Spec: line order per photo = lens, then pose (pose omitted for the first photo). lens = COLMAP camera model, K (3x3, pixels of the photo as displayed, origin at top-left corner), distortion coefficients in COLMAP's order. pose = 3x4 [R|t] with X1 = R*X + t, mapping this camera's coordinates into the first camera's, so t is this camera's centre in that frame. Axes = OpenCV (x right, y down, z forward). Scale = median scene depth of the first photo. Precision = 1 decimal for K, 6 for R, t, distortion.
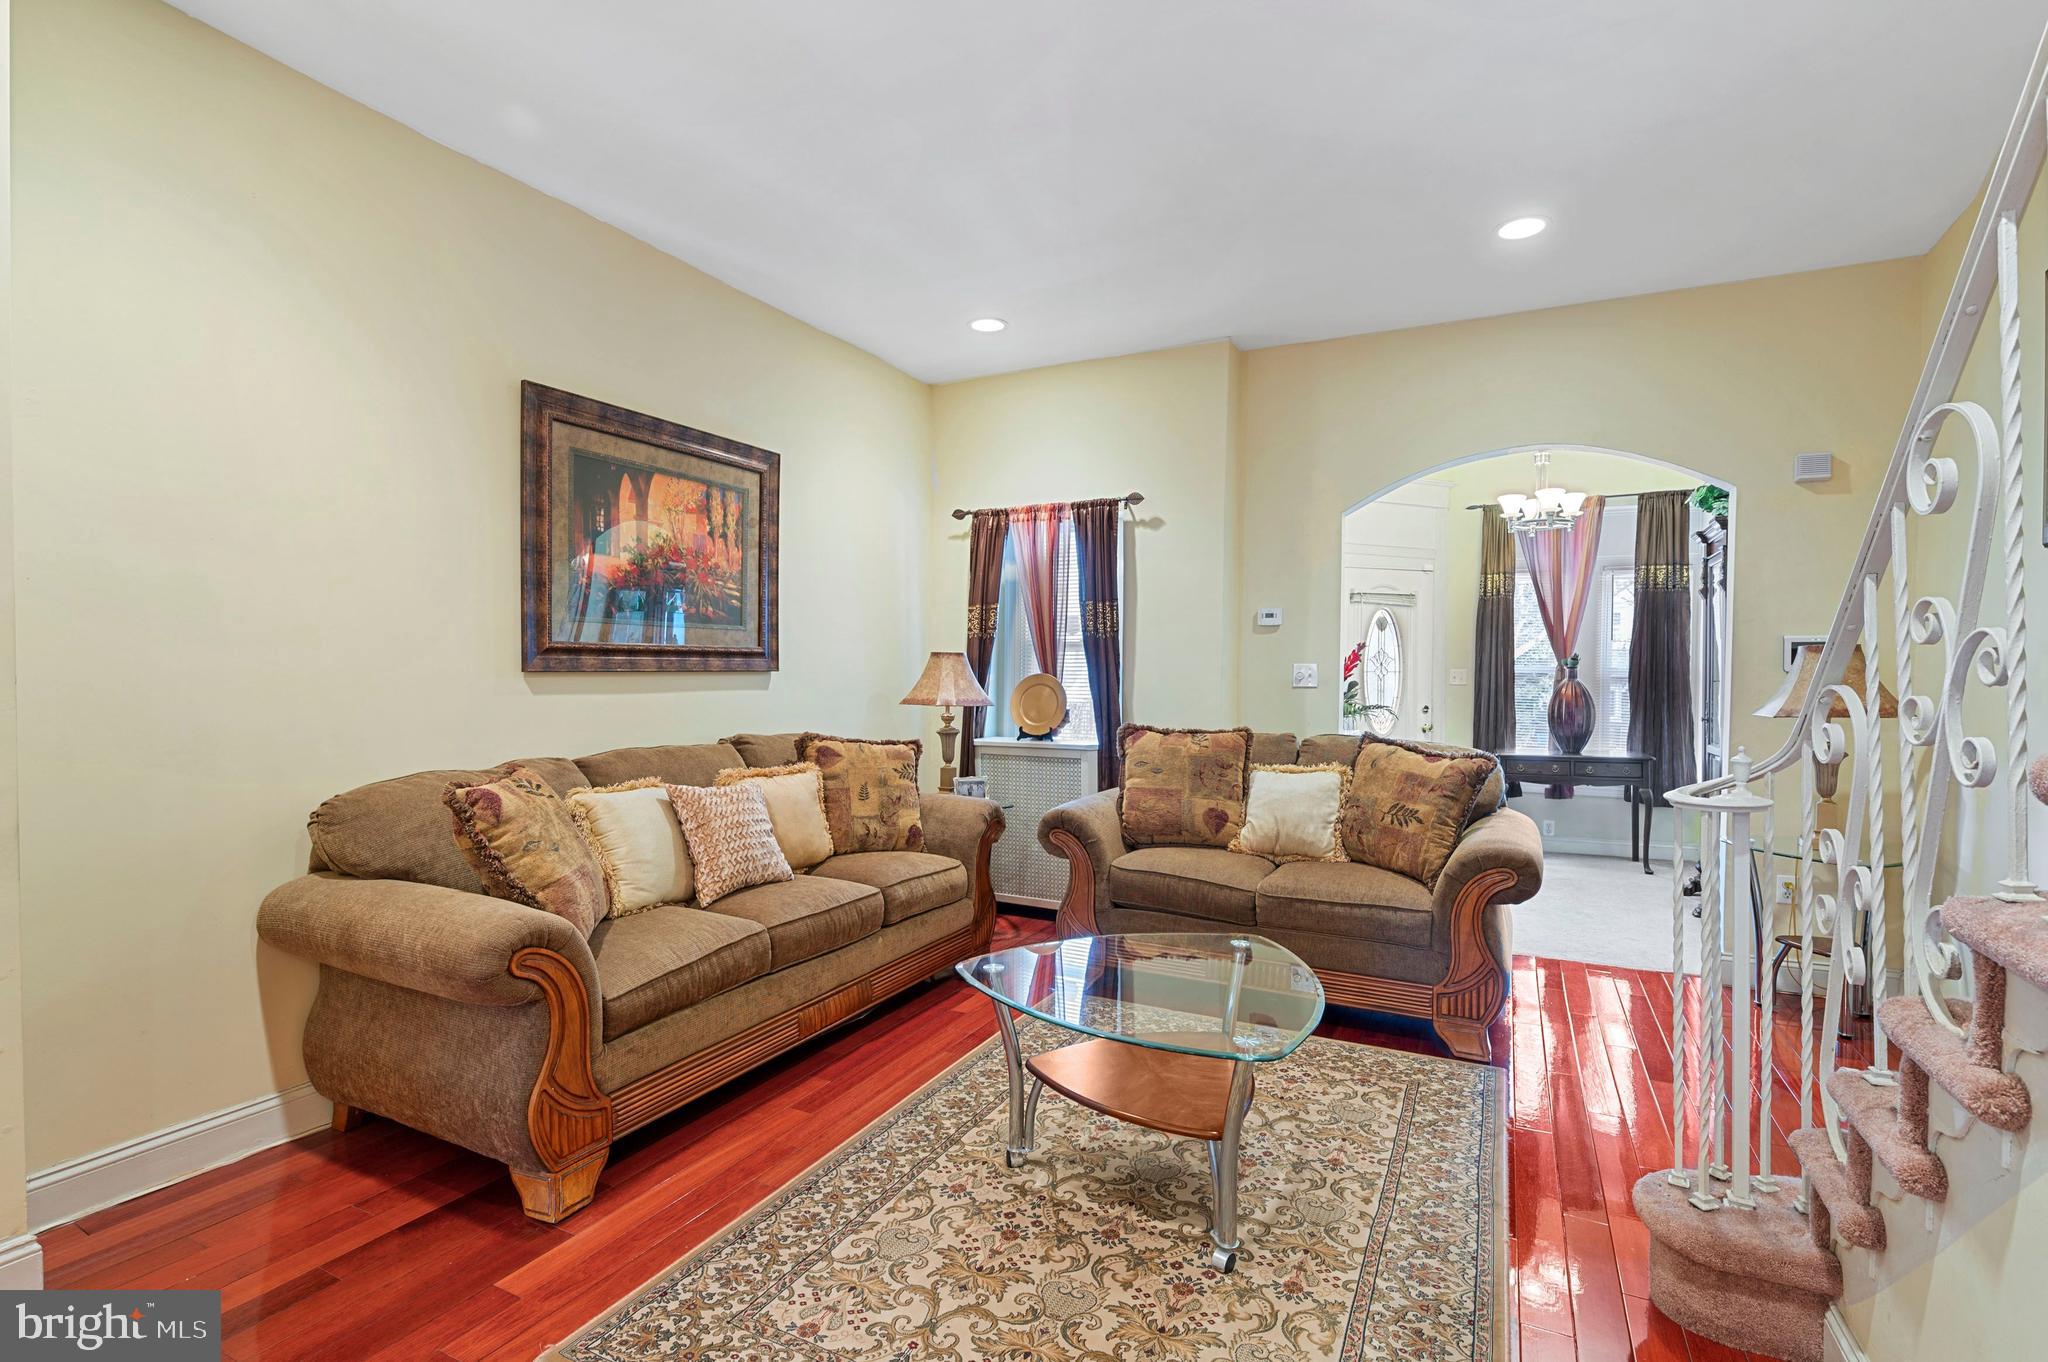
lens RADIAL K [[955.9, 0, 1023.1], [0, 955.9, 678.9], [0, 0, 1]] dist [-0.002543, 0.000614]
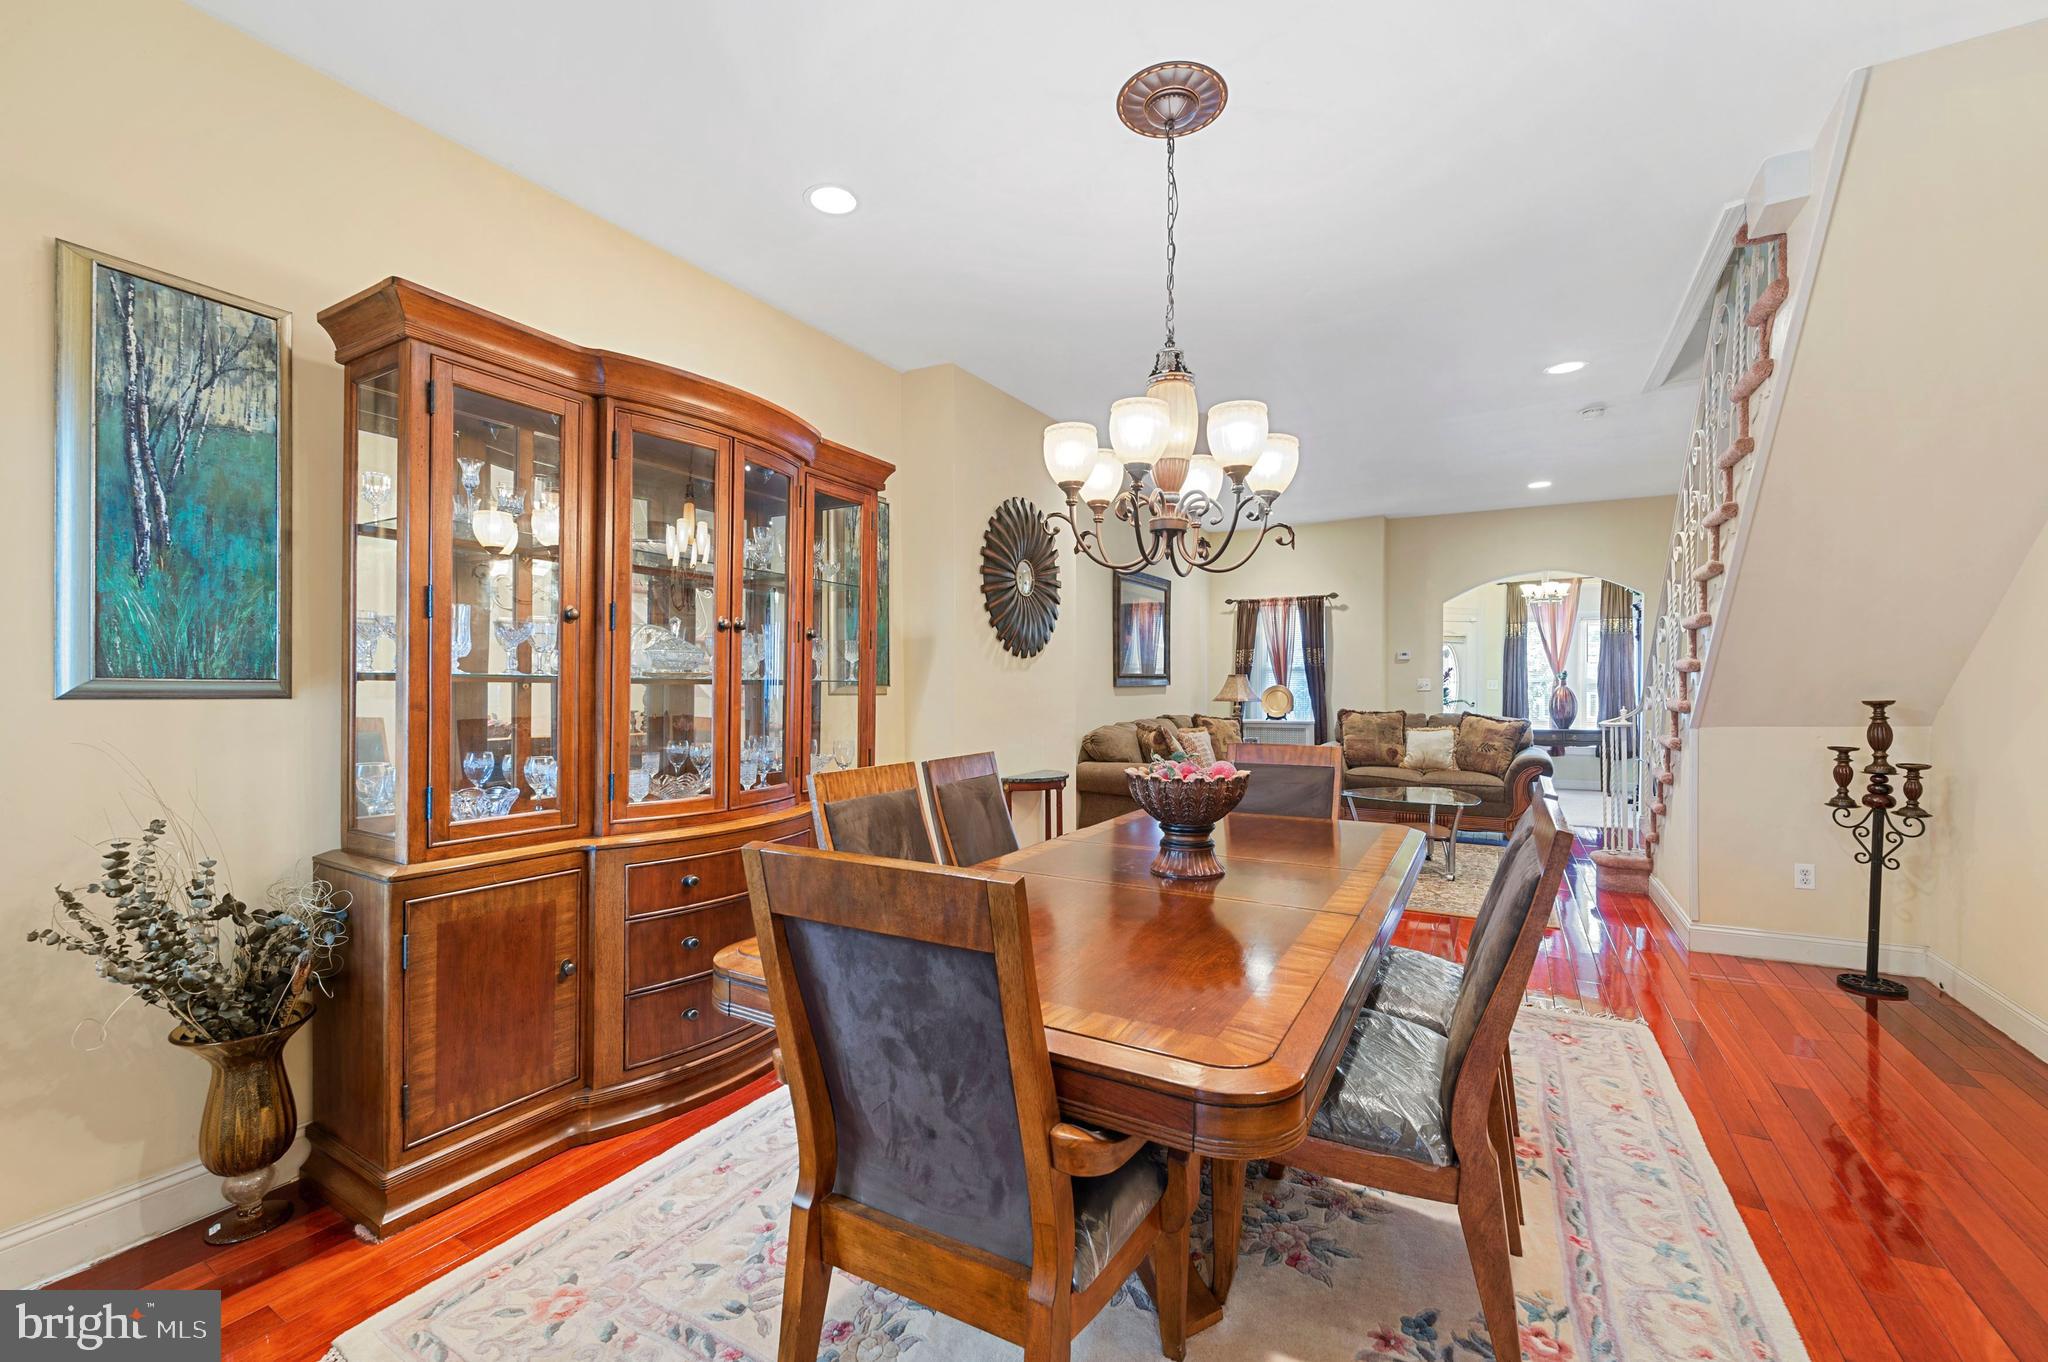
lens RADIAL K [[825.8, 0, 1024.1], [0, 825.8, 690.0], [0, 0, 1]] dist [-0.005982, 0.000152]
pose [[0.998511, -0.009709, -0.053685, -0.484573], [0.009682, 0.999953, -0.000761, 0.000788], [0.053690, 0.000240, 0.998558, -0.819131]]
